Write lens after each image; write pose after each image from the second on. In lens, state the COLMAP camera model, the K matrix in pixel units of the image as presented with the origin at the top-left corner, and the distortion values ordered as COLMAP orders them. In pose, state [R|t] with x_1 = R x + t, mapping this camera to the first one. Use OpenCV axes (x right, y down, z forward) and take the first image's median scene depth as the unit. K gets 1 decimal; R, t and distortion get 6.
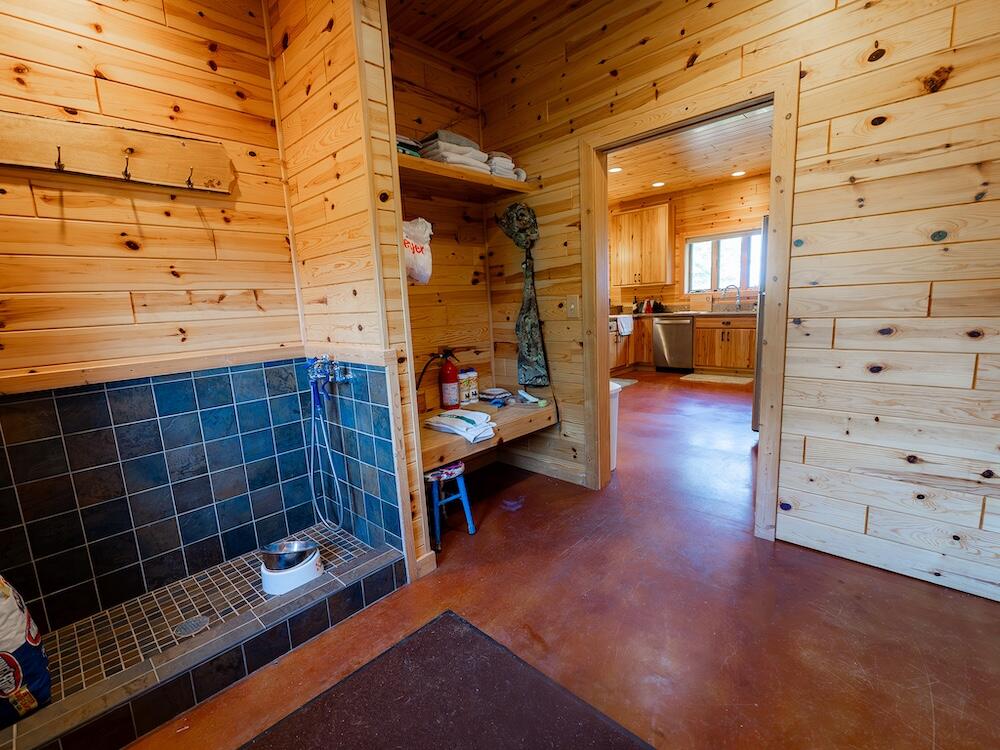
lens RADIAL K [[451.0, 0, 500.0], [0, 451.0, 375.0], [0, 0, 1]] dist [-0.001230, -0.000878]
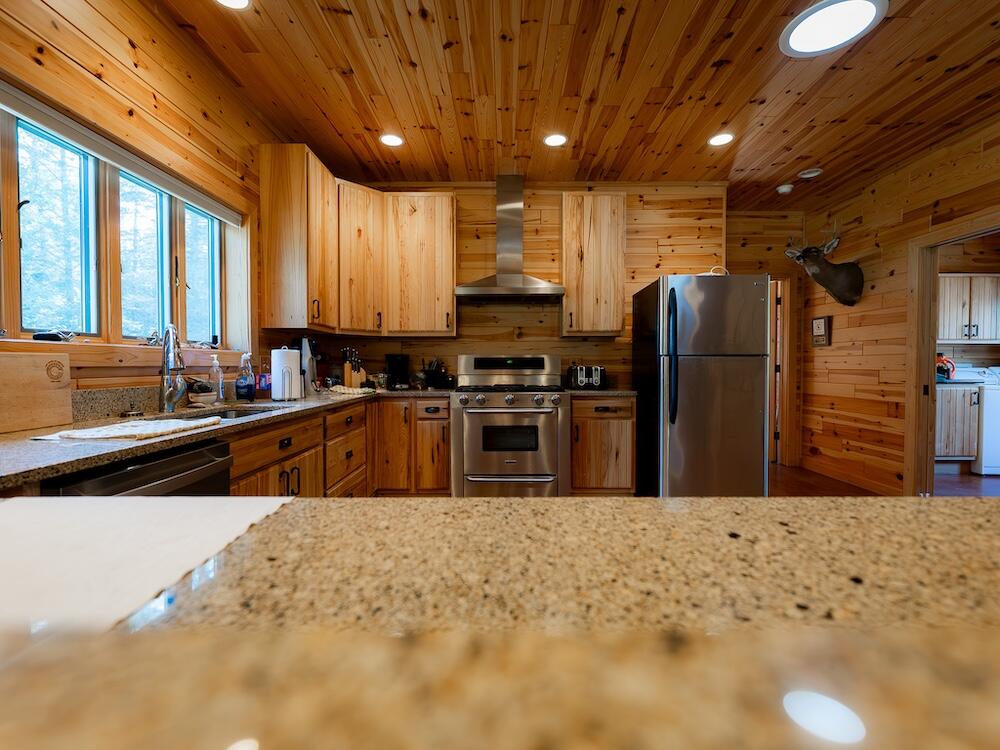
lens RADIAL K [[451.0, 0, 500.0], [0, 451.0, 375.0], [0, 0, 1]] dist [-0.001230, -0.000878]
pose [[-0.684847, 0.031149, 0.728021, 0.145317], [0.147892, 0.984234, 0.097010, -0.155936], [-0.713521, 0.174105, -0.678656, 0.999880]]
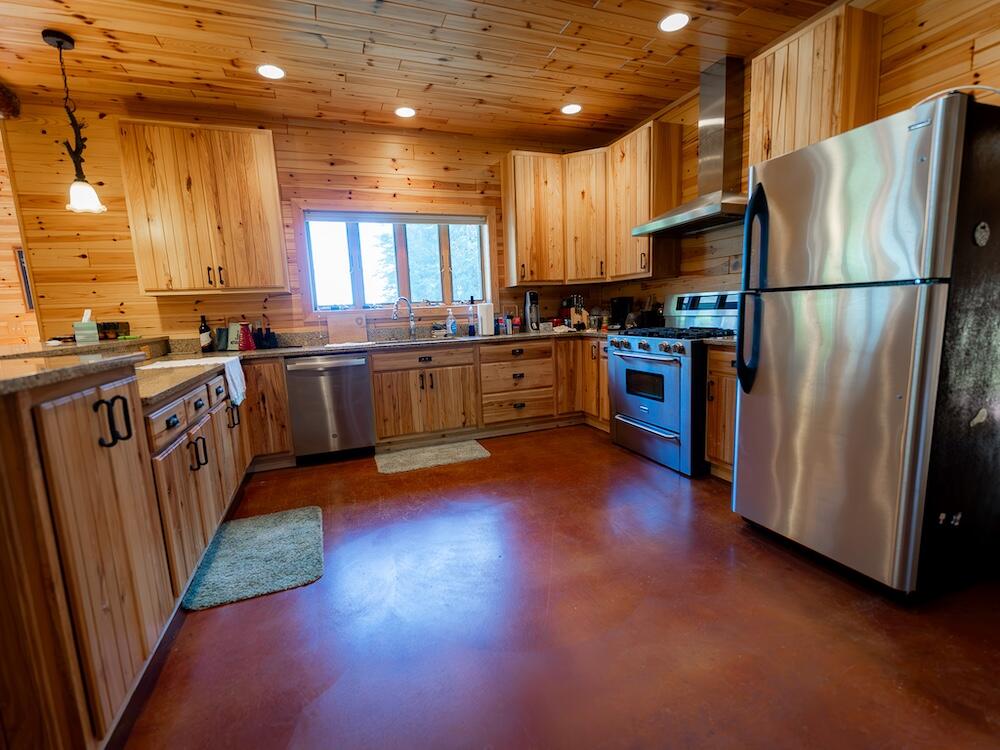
lens RADIAL K [[451.0, 0, 500.0], [0, 451.0, 375.0], [0, 0, 1]] dist [-0.001230, -0.000878]
pose [[0.435274, -0.102363, 0.894460, 0.010420], [0.164776, 0.985791, 0.032630, -0.088673], [-0.885090, 0.133182, 0.445957, 0.590944]]
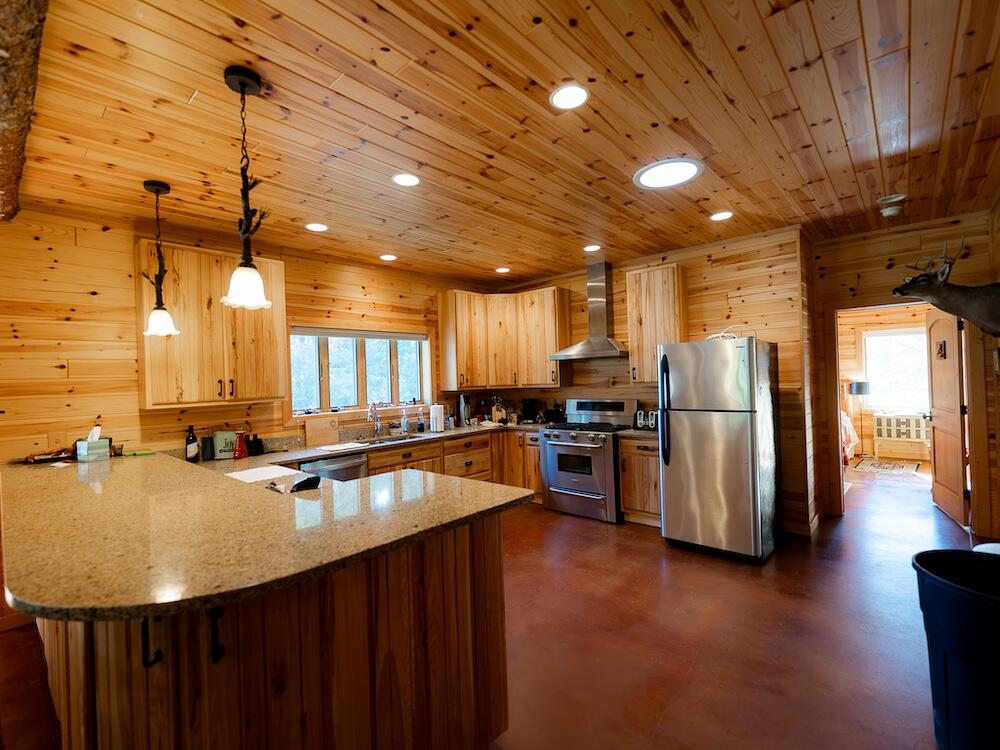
lens RADIAL K [[451.0, 0, 500.0], [0, 451.0, 375.0], [0, 0, 1]] dist [-0.001230, -0.000878]
pose [[-0.025108, 0.054033, 0.998223, -0.193794], [0.192606, 0.980091, -0.048207, -0.160026], [-0.980955, 0.191053, -0.035015, 0.779357]]
